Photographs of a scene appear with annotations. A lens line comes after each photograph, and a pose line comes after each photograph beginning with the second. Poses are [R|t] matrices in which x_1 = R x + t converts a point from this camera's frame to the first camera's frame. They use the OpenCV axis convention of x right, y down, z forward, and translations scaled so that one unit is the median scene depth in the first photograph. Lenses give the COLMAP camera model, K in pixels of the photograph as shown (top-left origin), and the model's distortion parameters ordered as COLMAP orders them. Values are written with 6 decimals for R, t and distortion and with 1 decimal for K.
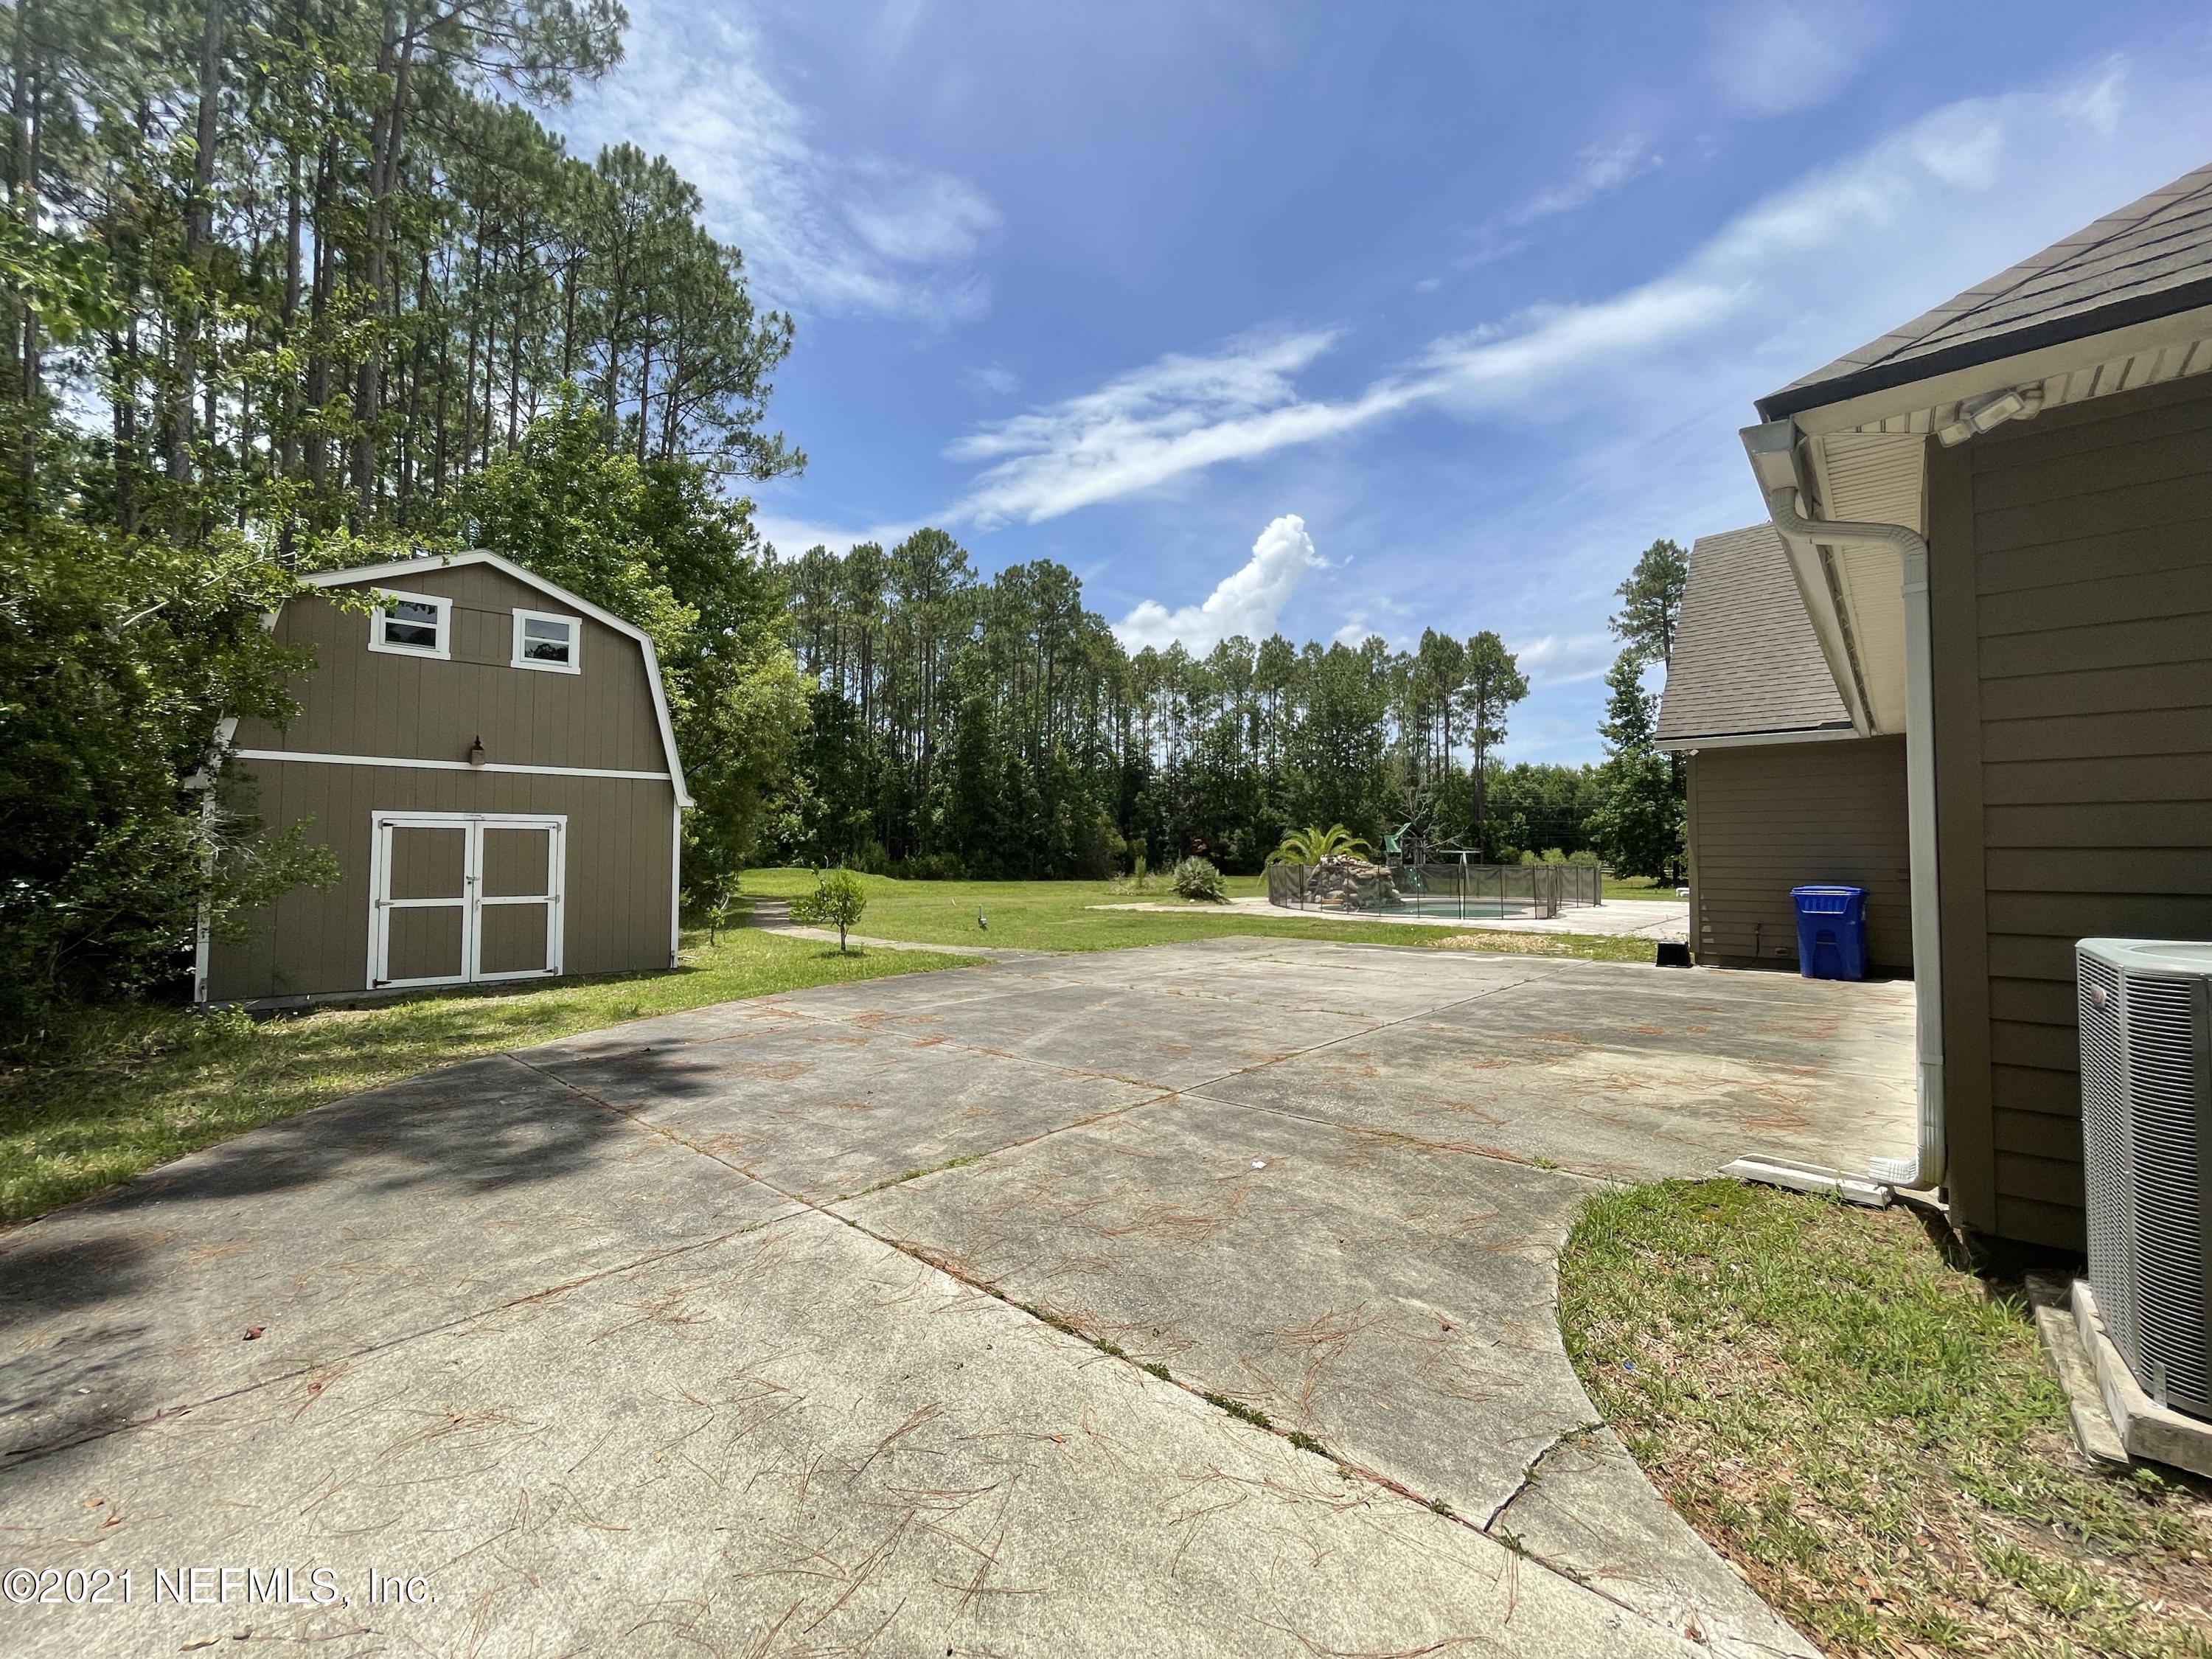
lens RADIAL K [[901.9, 0, 1103.2], [0, 901.9, 819.6], [0, 0, 1]] dist [0.001624, -0.000040]
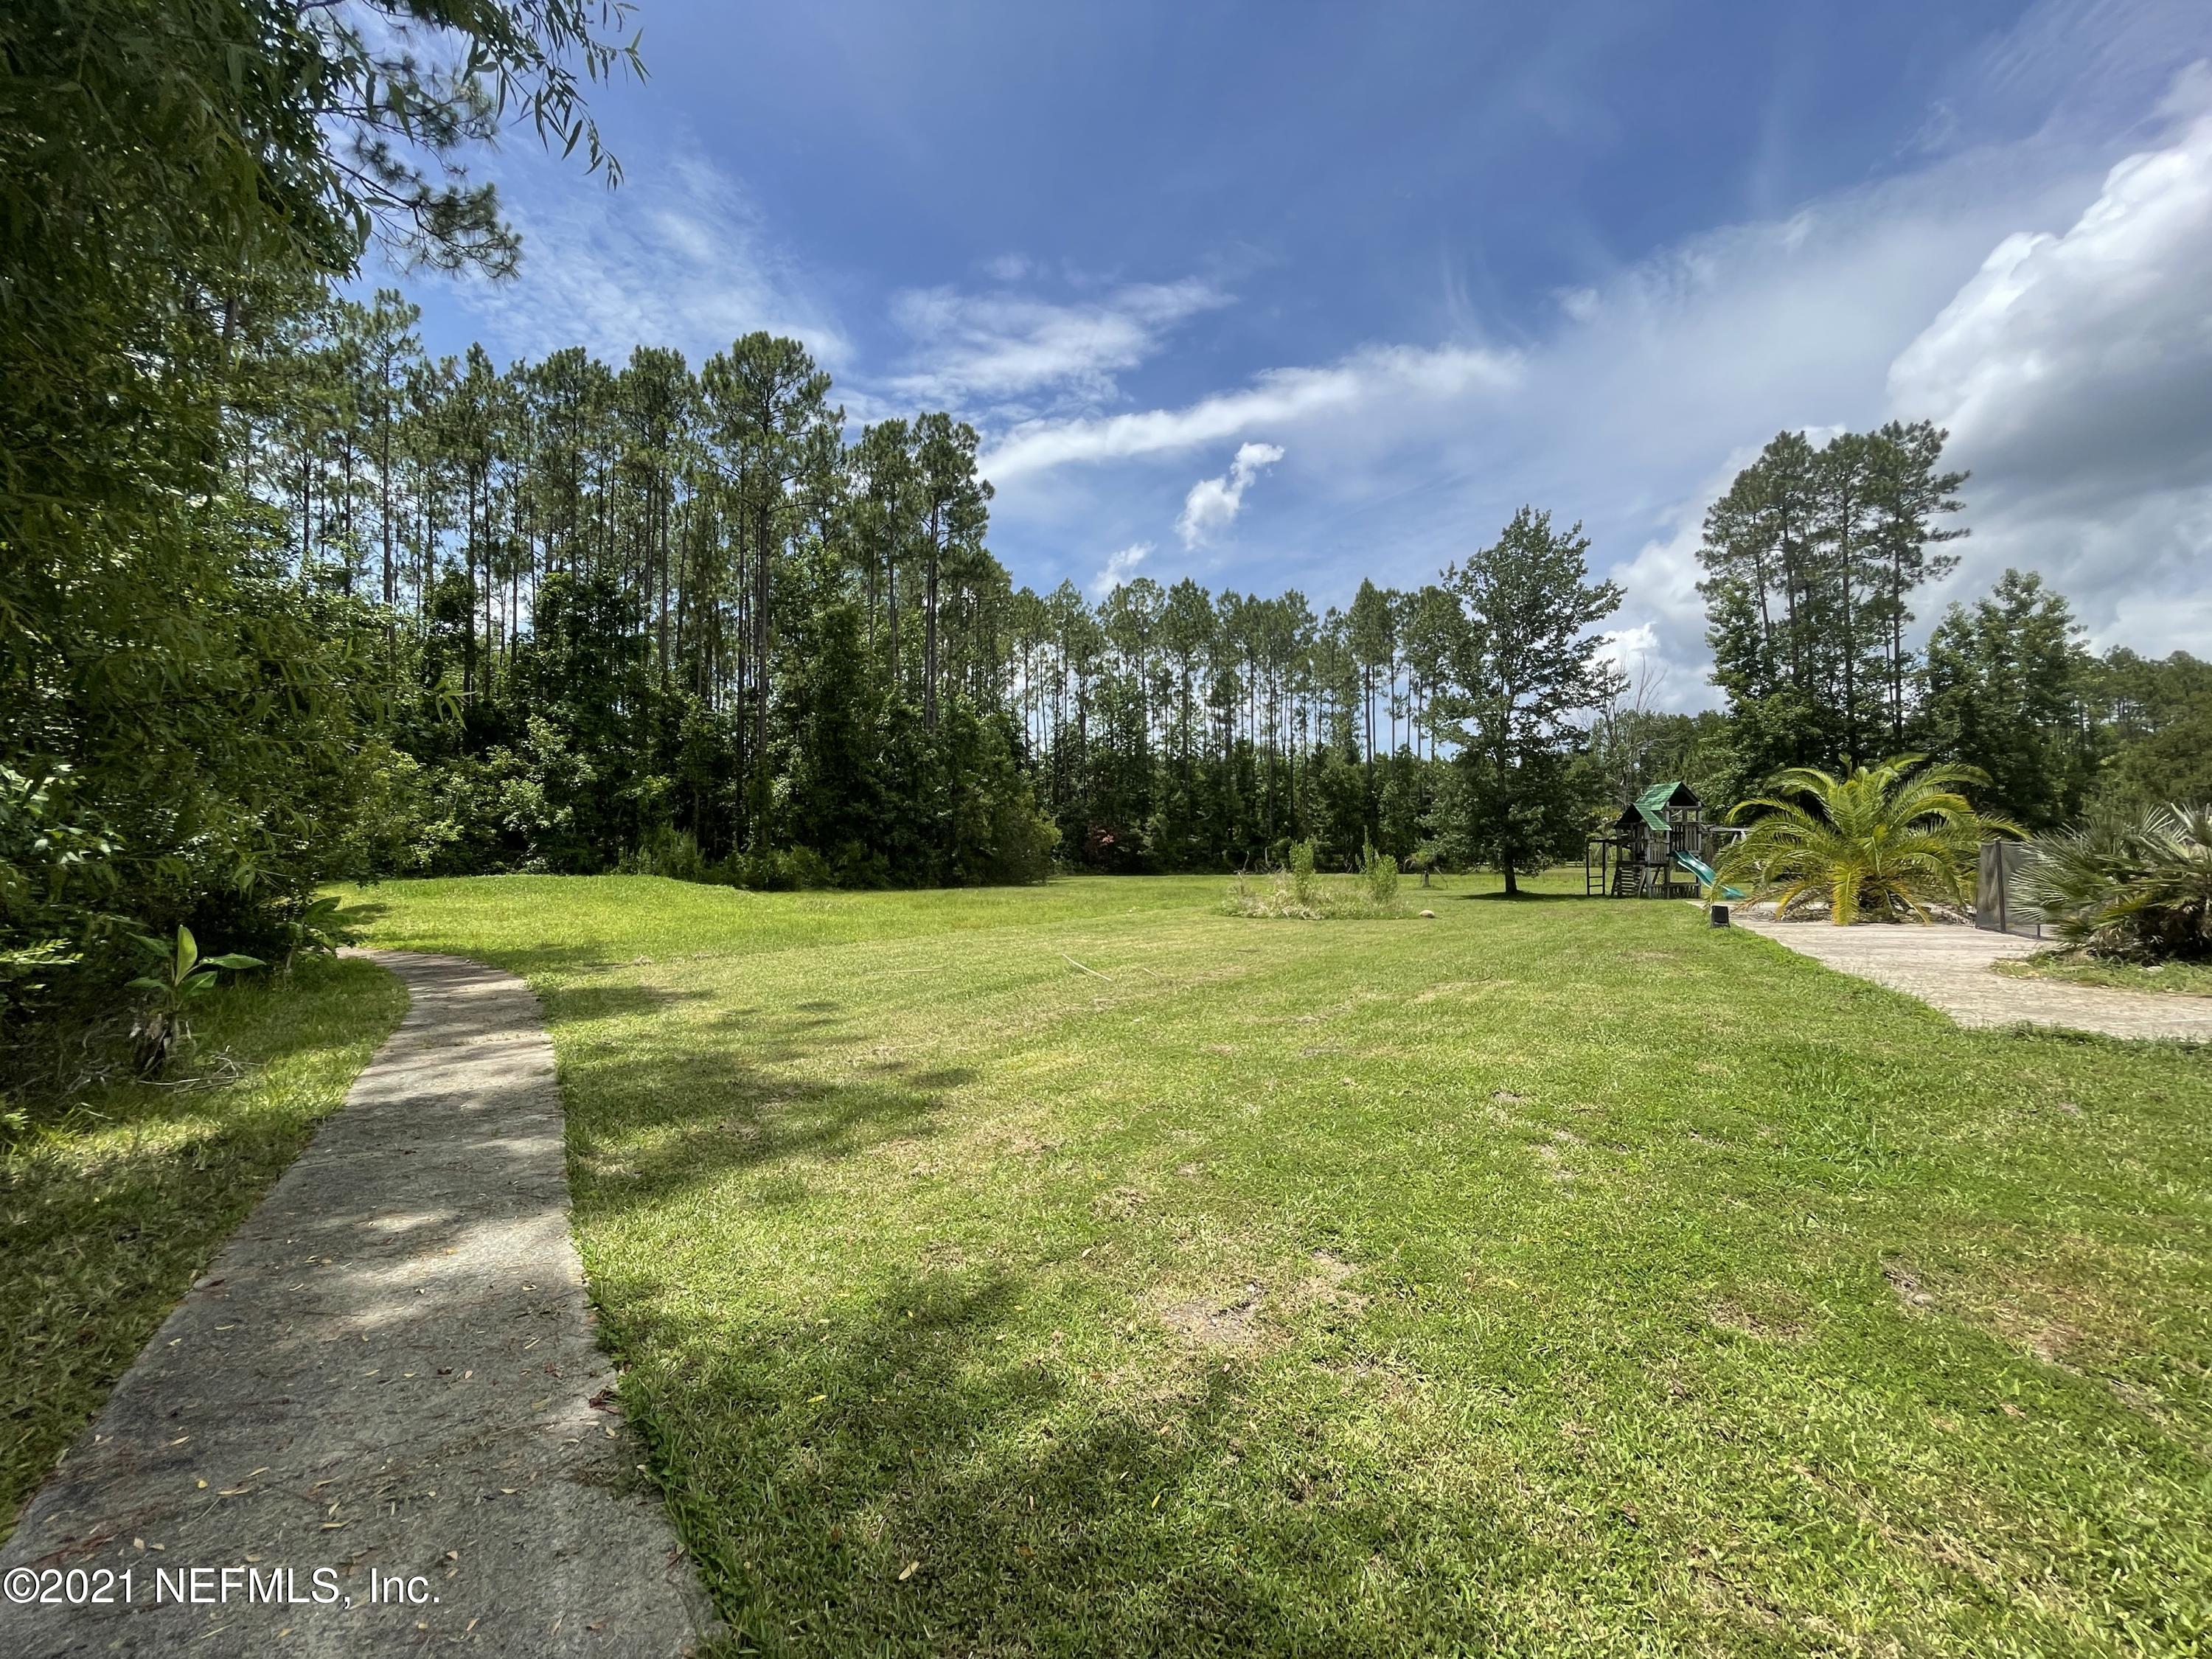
lens RADIAL K [[901.9, 0, 1103.2], [0, 901.9, 819.6], [0, 0, 1]] dist [0.001624, -0.000040]
pose [[0.970564, -0.001054, 0.240840, -0.115338], [0.001063, 0.999999, 0.000093, 0.017959], [-0.240840, 0.000166, 0.970565, 0.324152]]
